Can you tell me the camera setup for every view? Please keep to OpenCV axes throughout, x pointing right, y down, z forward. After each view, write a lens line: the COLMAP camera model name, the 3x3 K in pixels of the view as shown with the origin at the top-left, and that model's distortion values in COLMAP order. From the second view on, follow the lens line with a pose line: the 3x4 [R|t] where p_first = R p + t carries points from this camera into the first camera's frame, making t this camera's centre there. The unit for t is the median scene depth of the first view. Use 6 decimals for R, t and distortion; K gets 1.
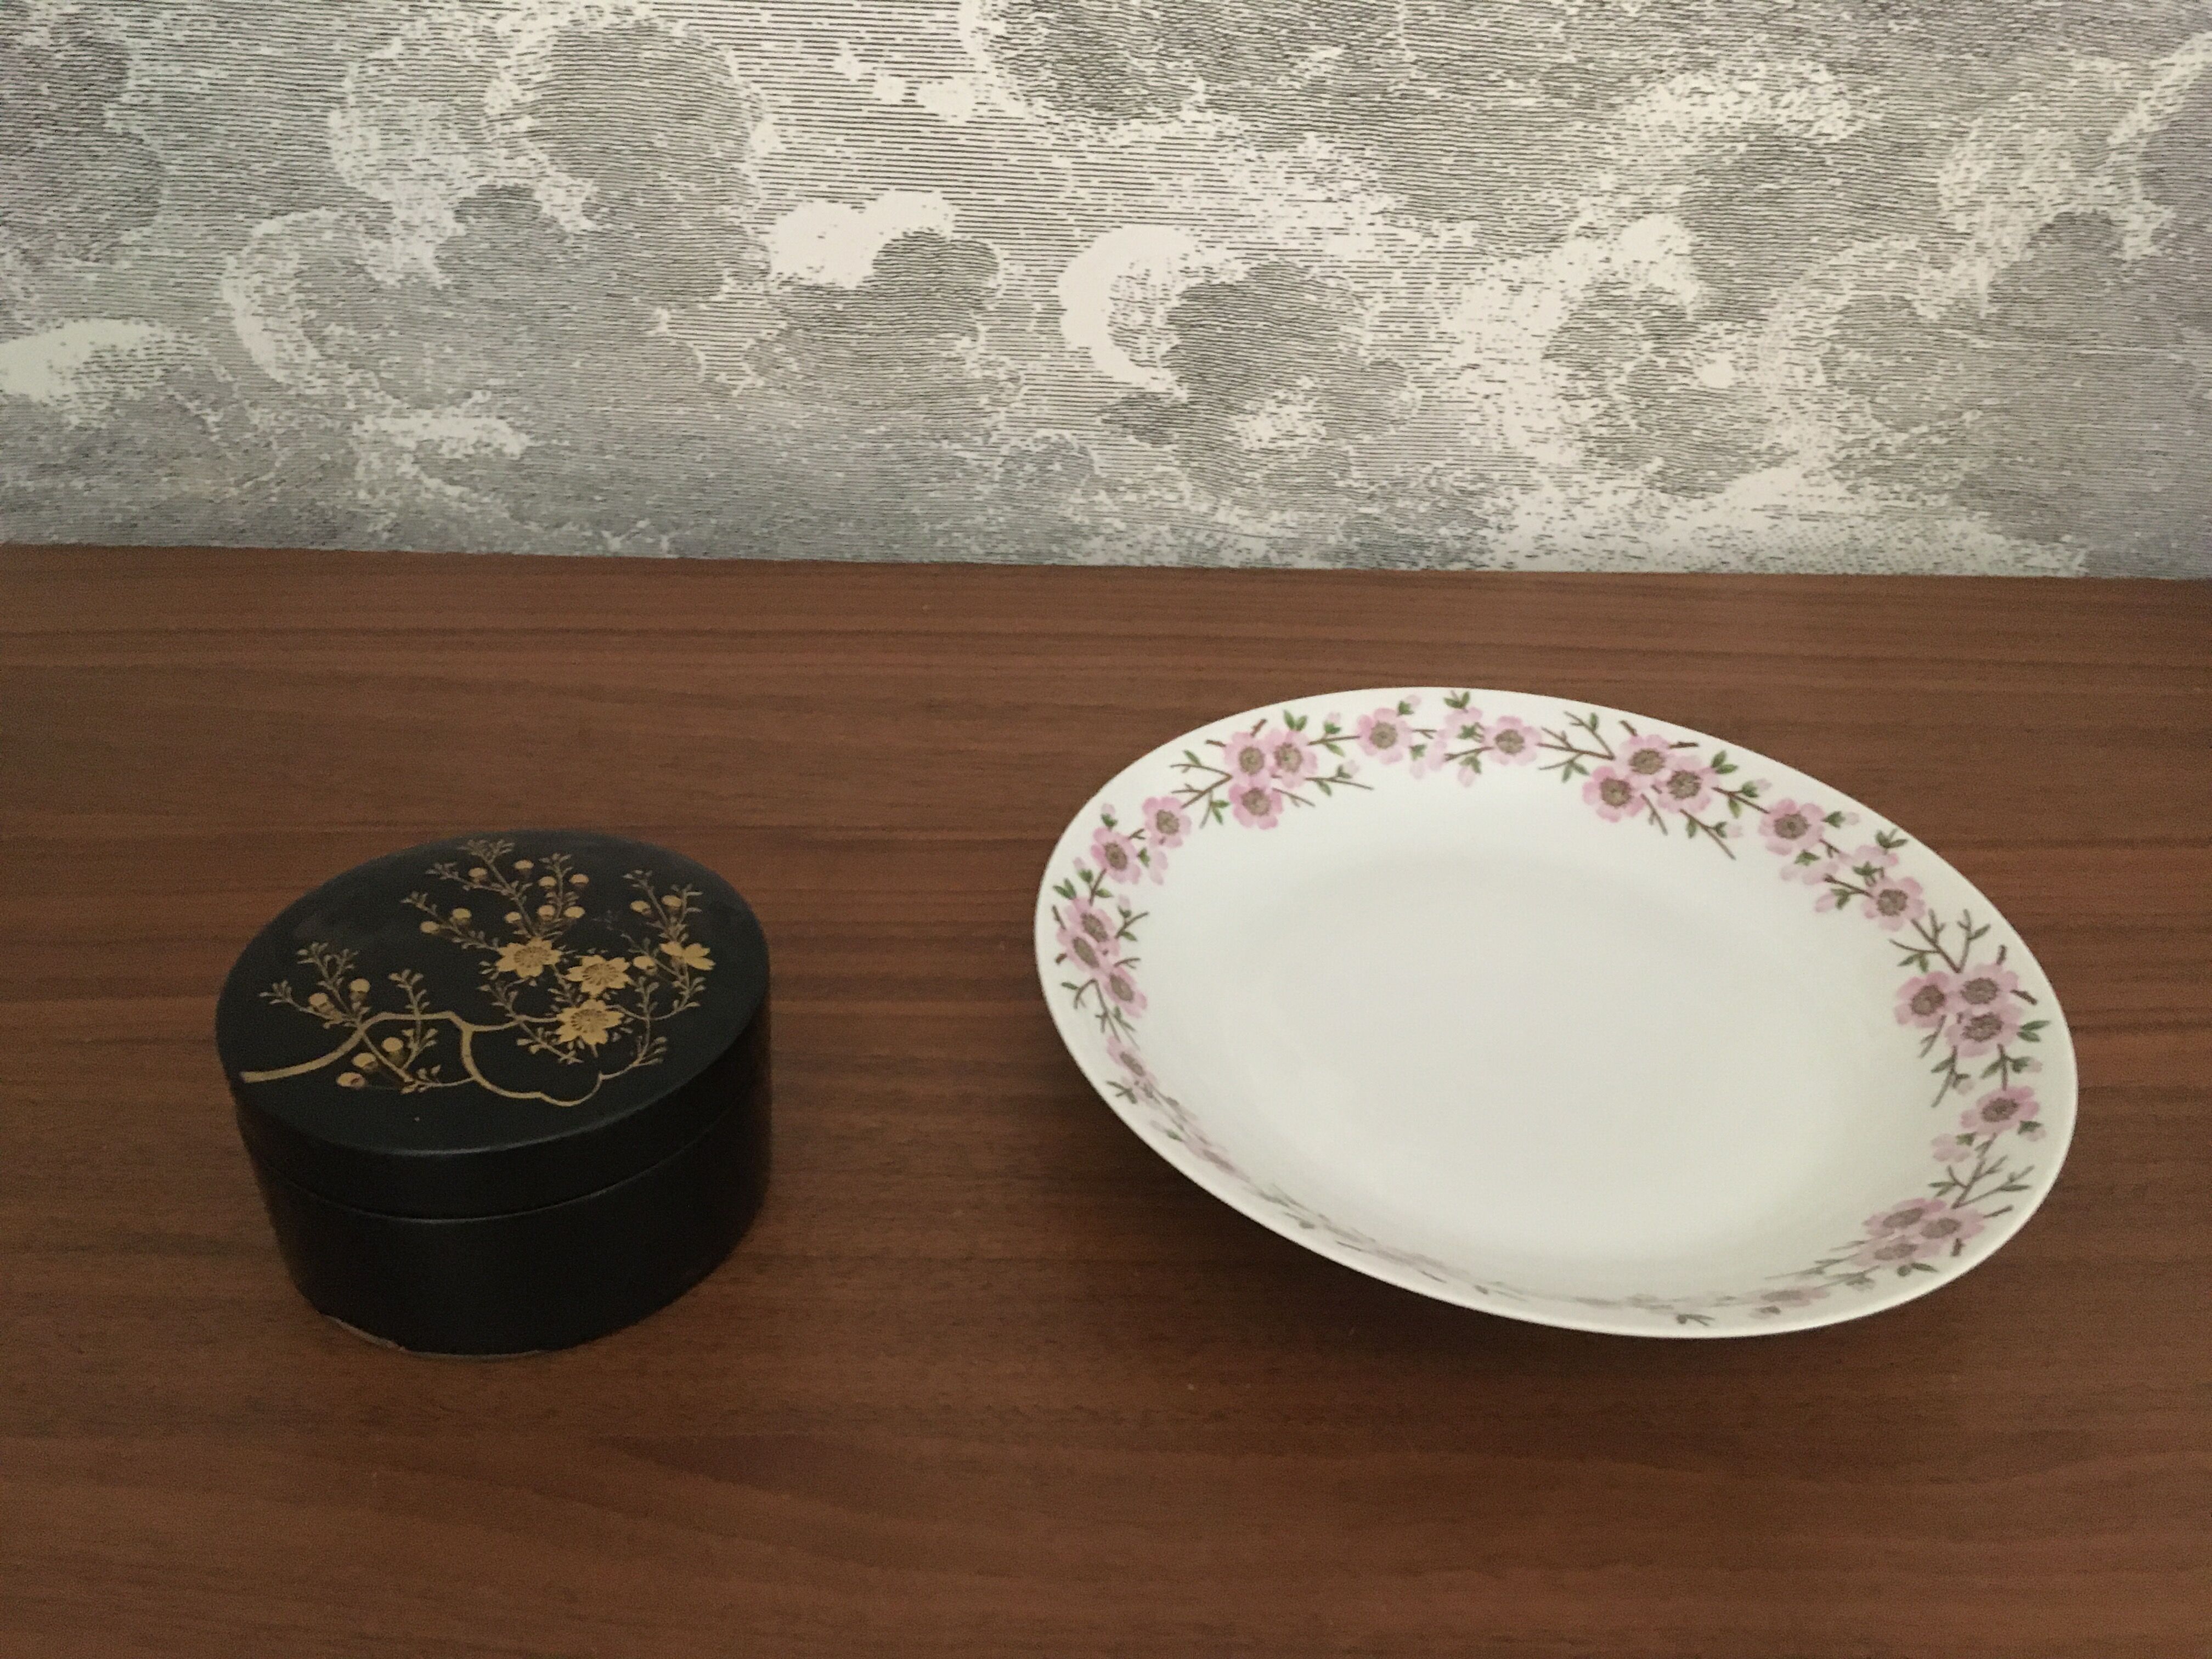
lens RADIAL K [[1902.3, 0, 1102.3], [0, 1902.3, 847.6], [0, 0, 1]] dist [0.120353, -0.195868]
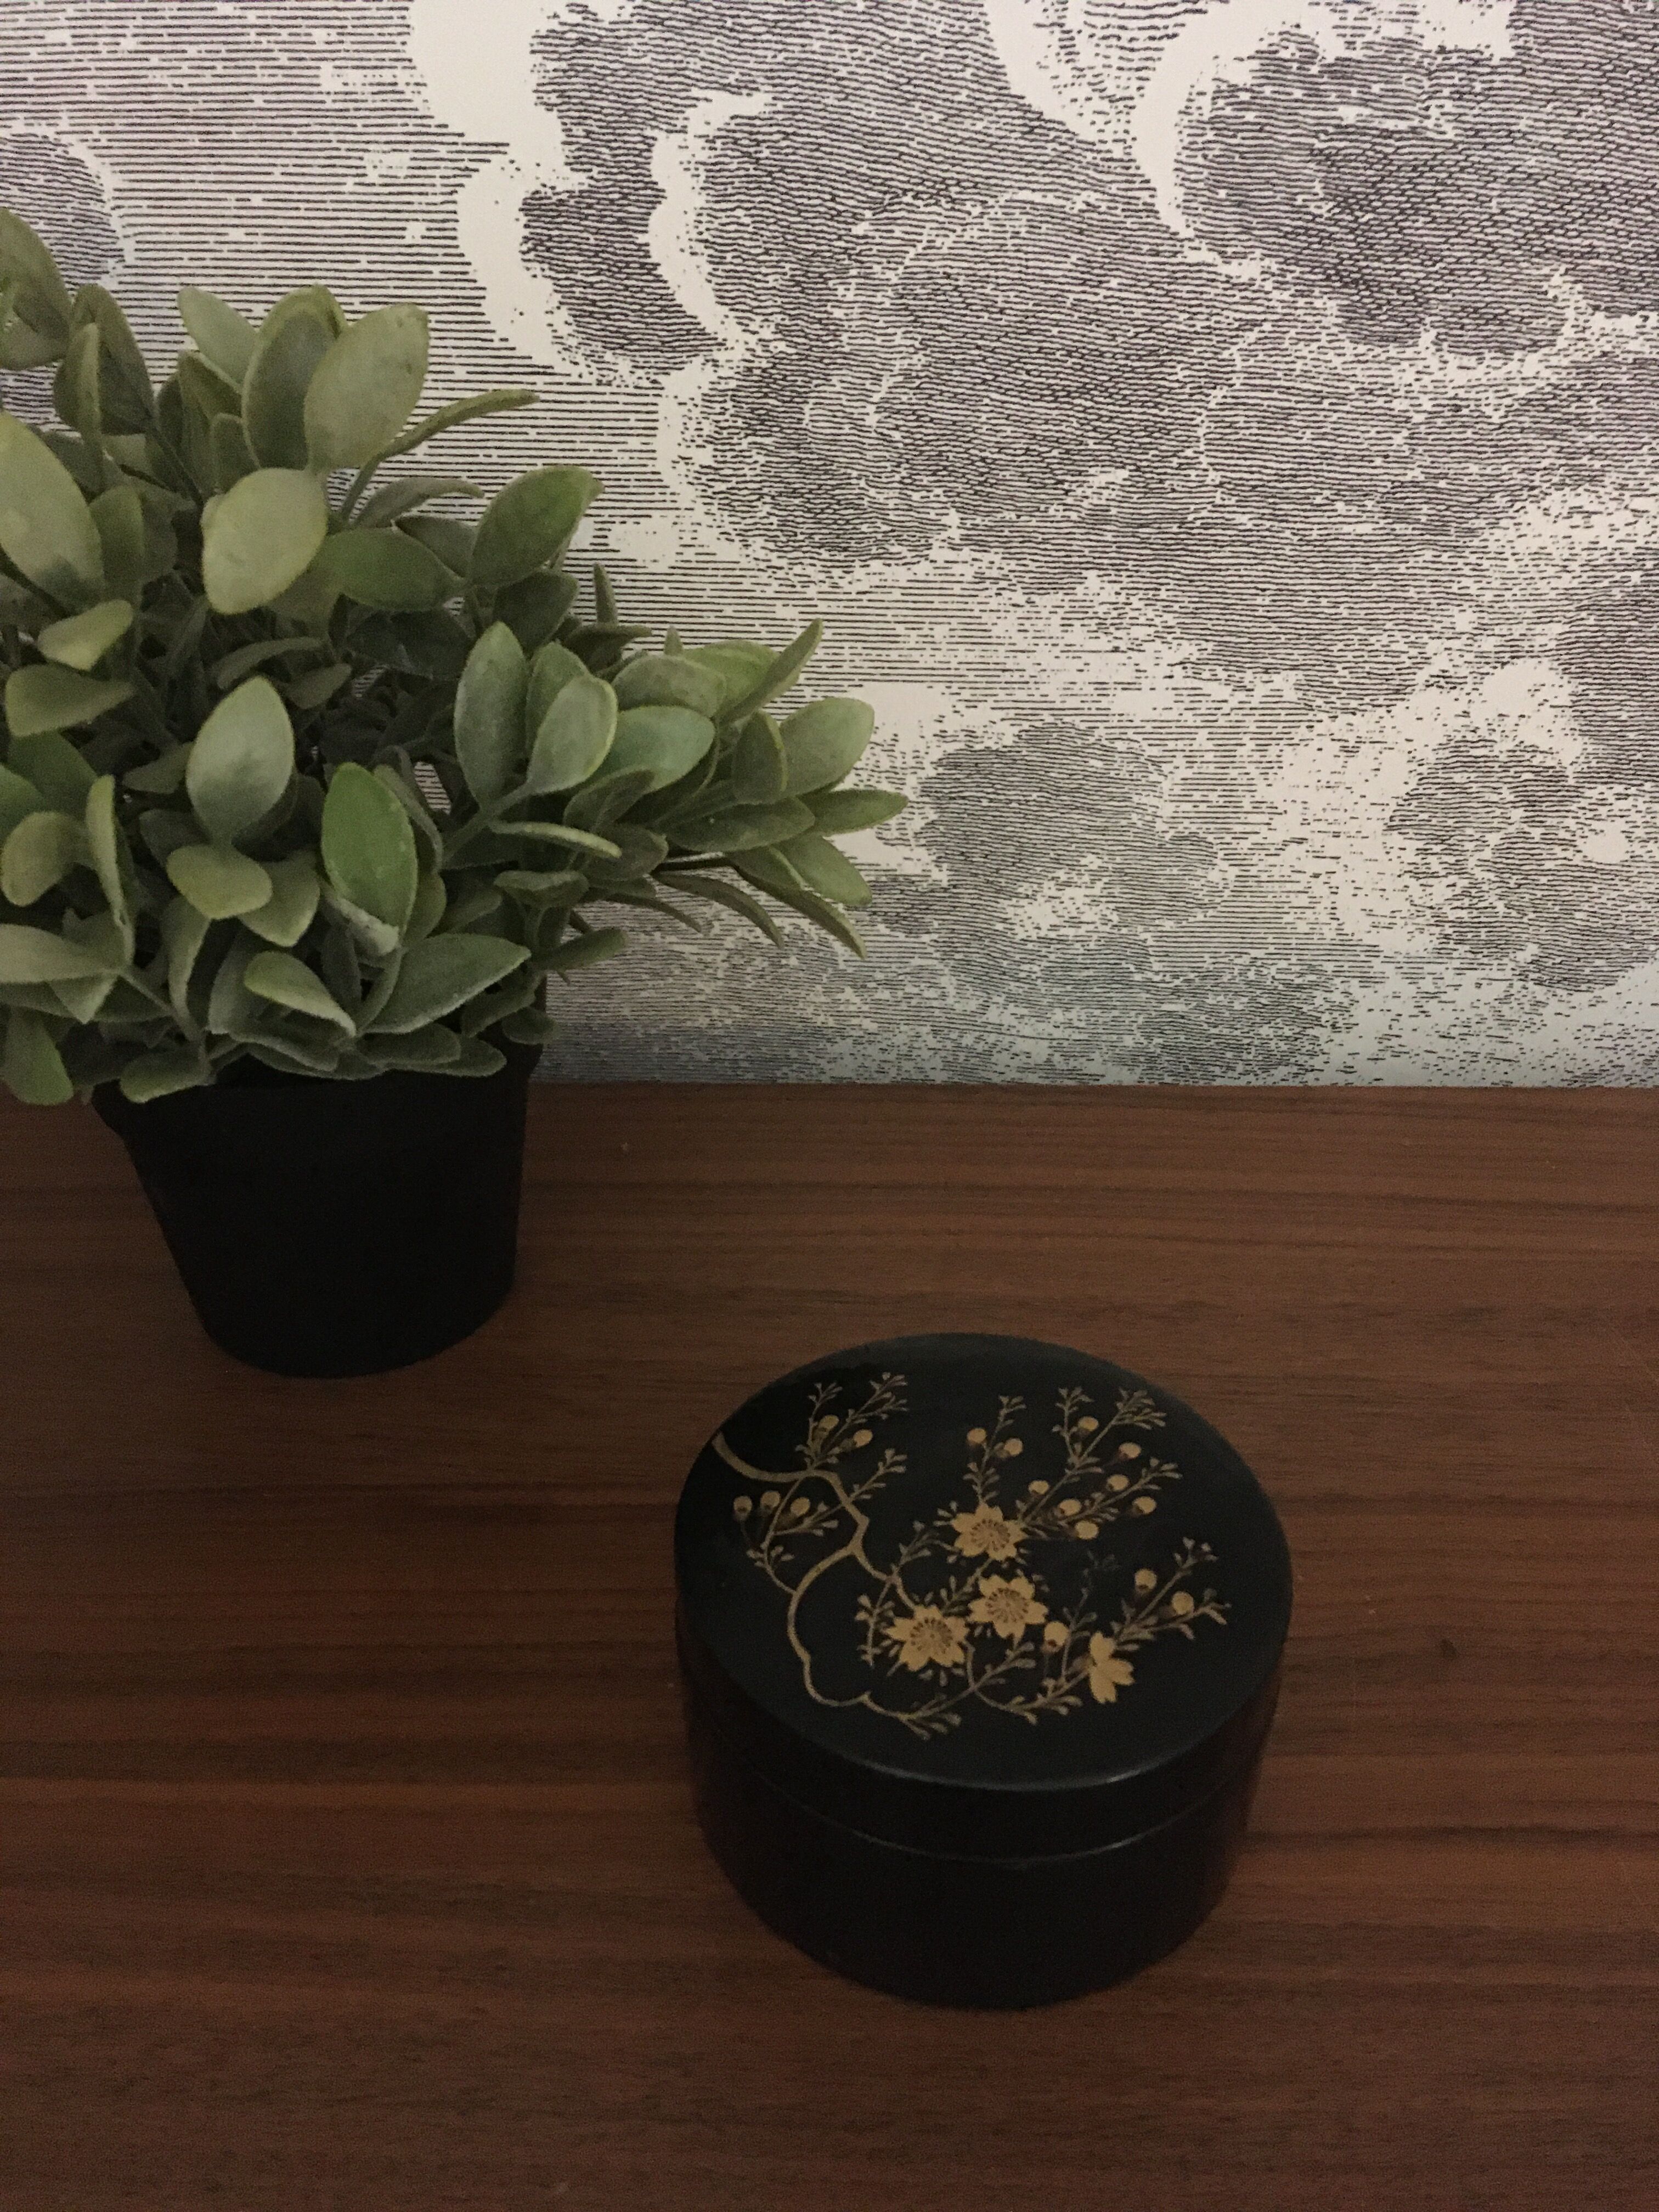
lens RADIAL K [[1902.3, 0, 829.7], [0, 1902.3, 1110.8], [0, 0, 1]] dist [0.120353, -0.195868]
pose [[0.998599, -0.004989, -0.052679, 0.036938], [0.002790, 0.999125, -0.041737, -0.103230], [0.052841, 0.041531, 0.997739, 0.183625]]
